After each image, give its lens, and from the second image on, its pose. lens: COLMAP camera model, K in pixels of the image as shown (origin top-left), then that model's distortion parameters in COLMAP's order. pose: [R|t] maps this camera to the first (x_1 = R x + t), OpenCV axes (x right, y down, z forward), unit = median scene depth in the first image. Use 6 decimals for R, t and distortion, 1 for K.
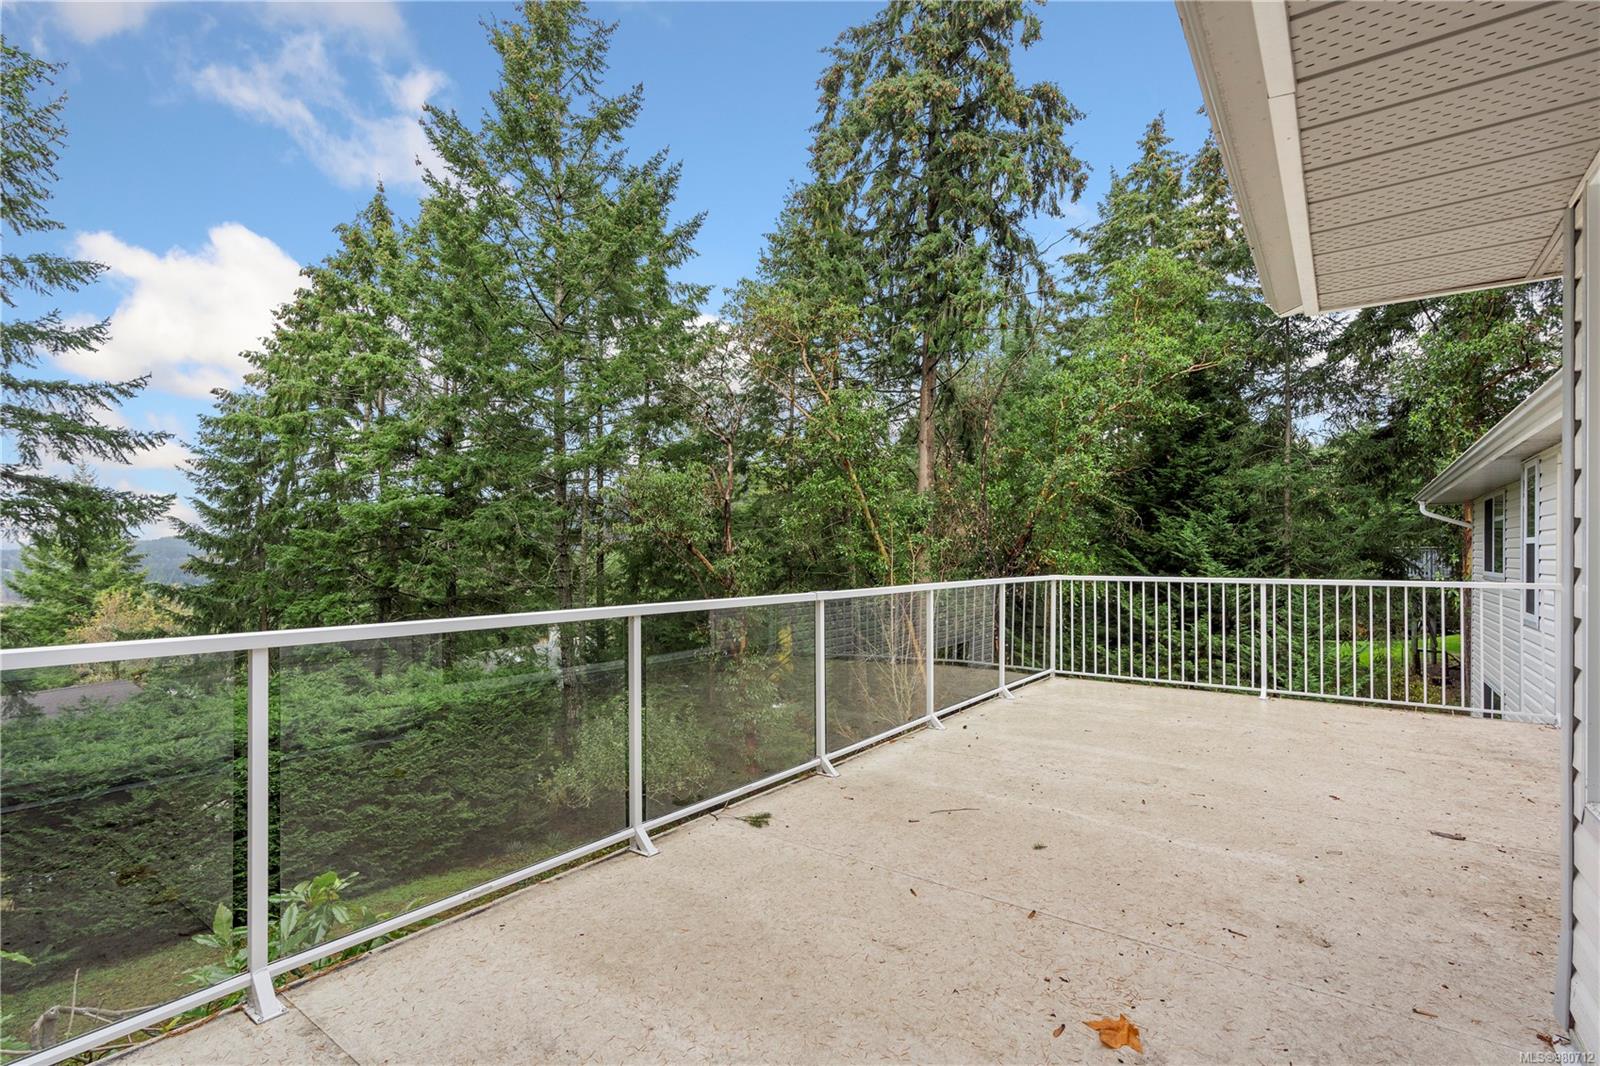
lens RADIAL K [[742.4, 0, 797.2], [0, 742.4, 545.4], [0, 0, 1]] dist [-0.009462, 0.003150]
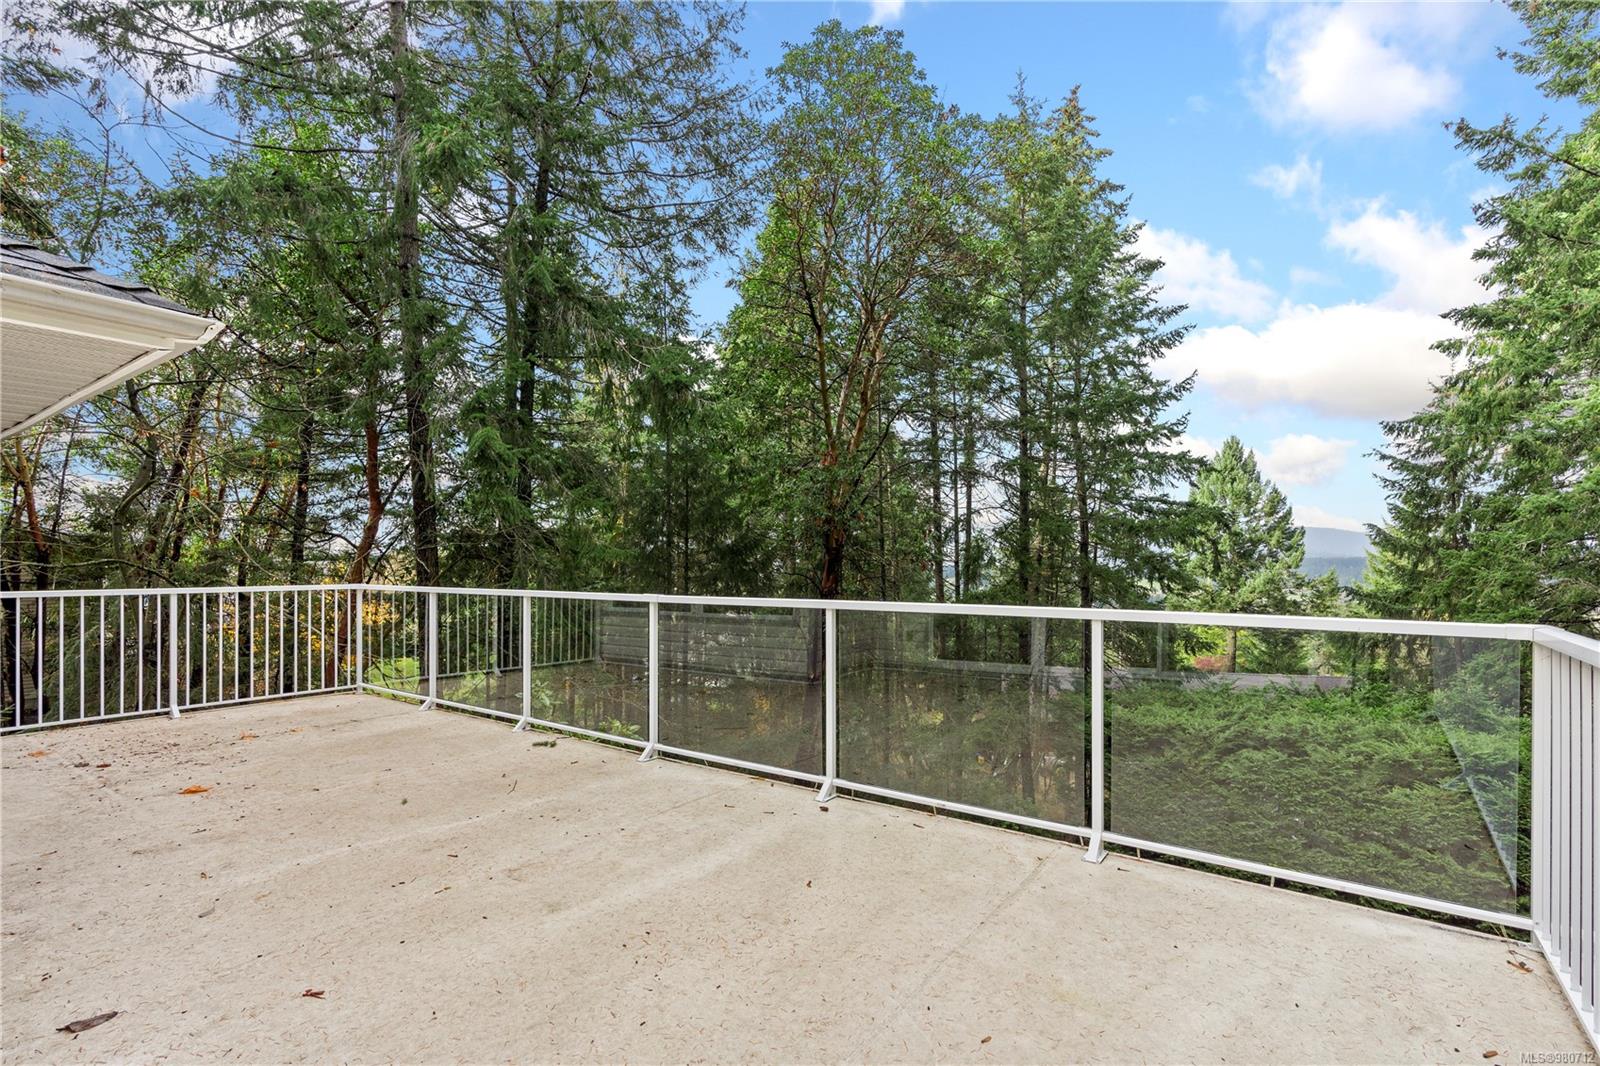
lens RADIAL K [[742.4, 0, 797.9], [0, 742.4, 561.9], [0, 0, 1]] dist [-0.009462, 0.003150]
pose [[0.012585, -0.000345, -0.999921, 1.320236], [0.016120, 0.999870, -0.000142, 0.021944], [0.999791, -0.016117, 0.012589, 1.397138]]
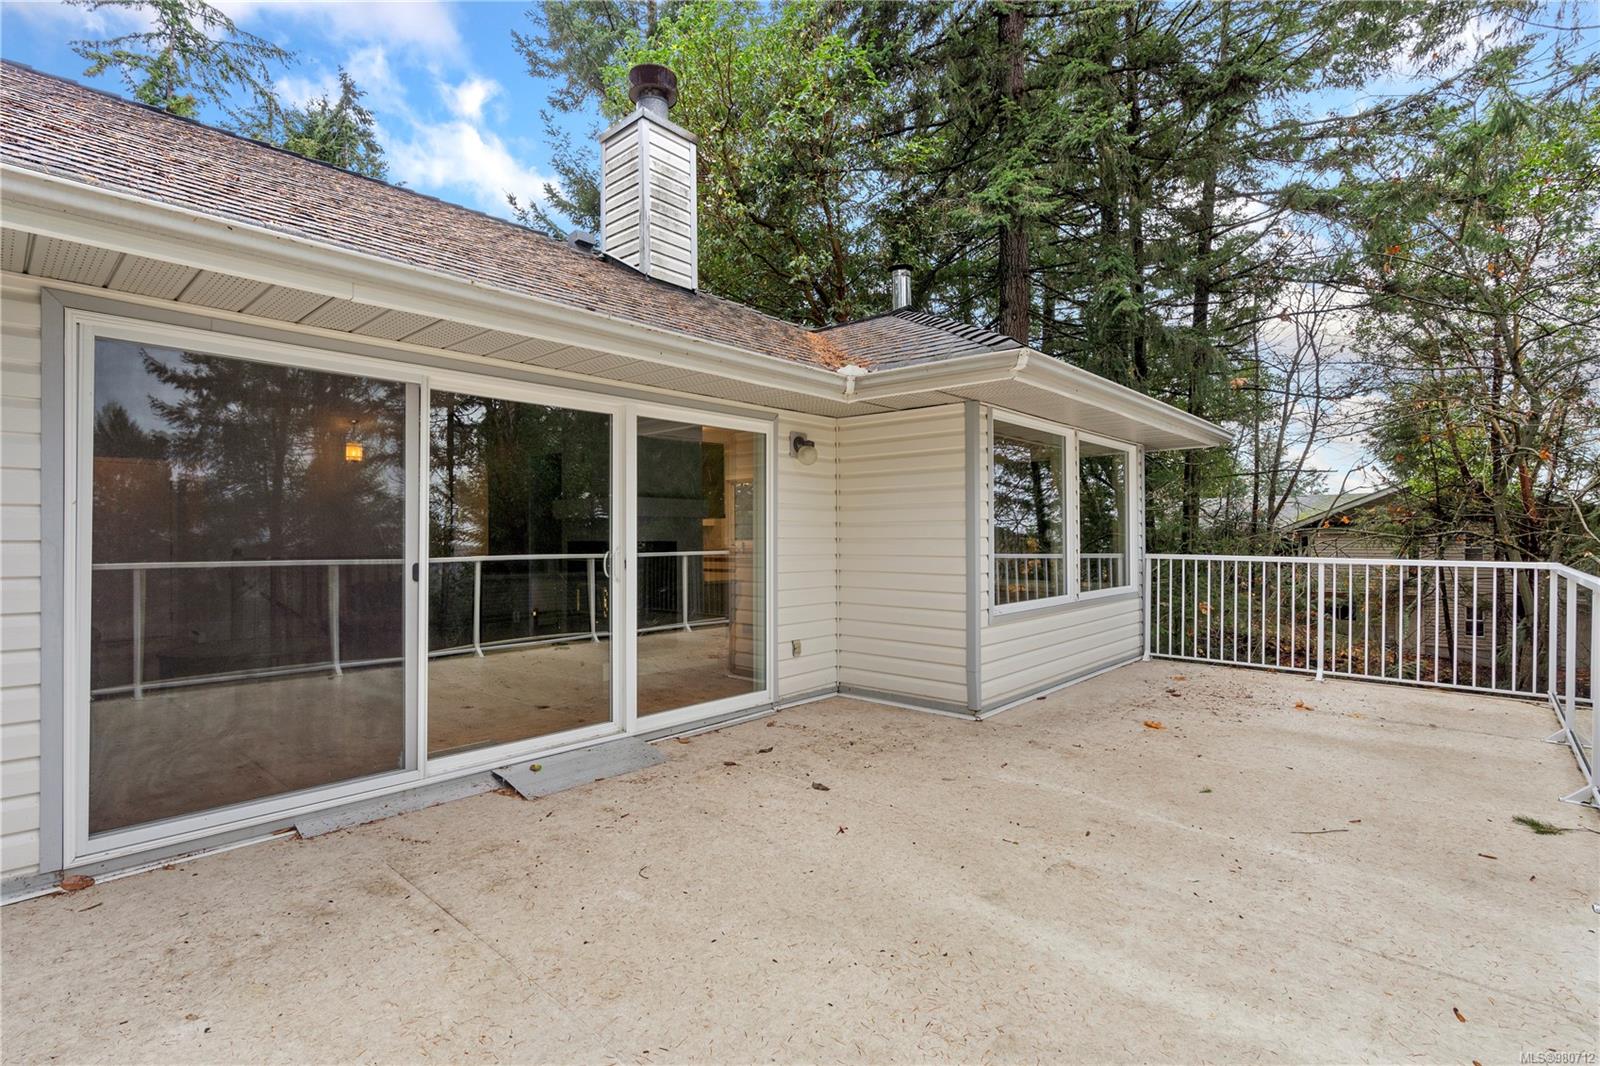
lens RADIAL K [[742.4, 0, 812.3], [0, 742.4, 536.1], [0, 0, 1]] dist [-0.009462, 0.003150]
pose [[-0.996550, -0.001736, 0.082979, 0.710490], [-0.002677, 0.999933, -0.011235, 0.028607], [-0.082954, -0.011418, -0.996488, 1.861717]]
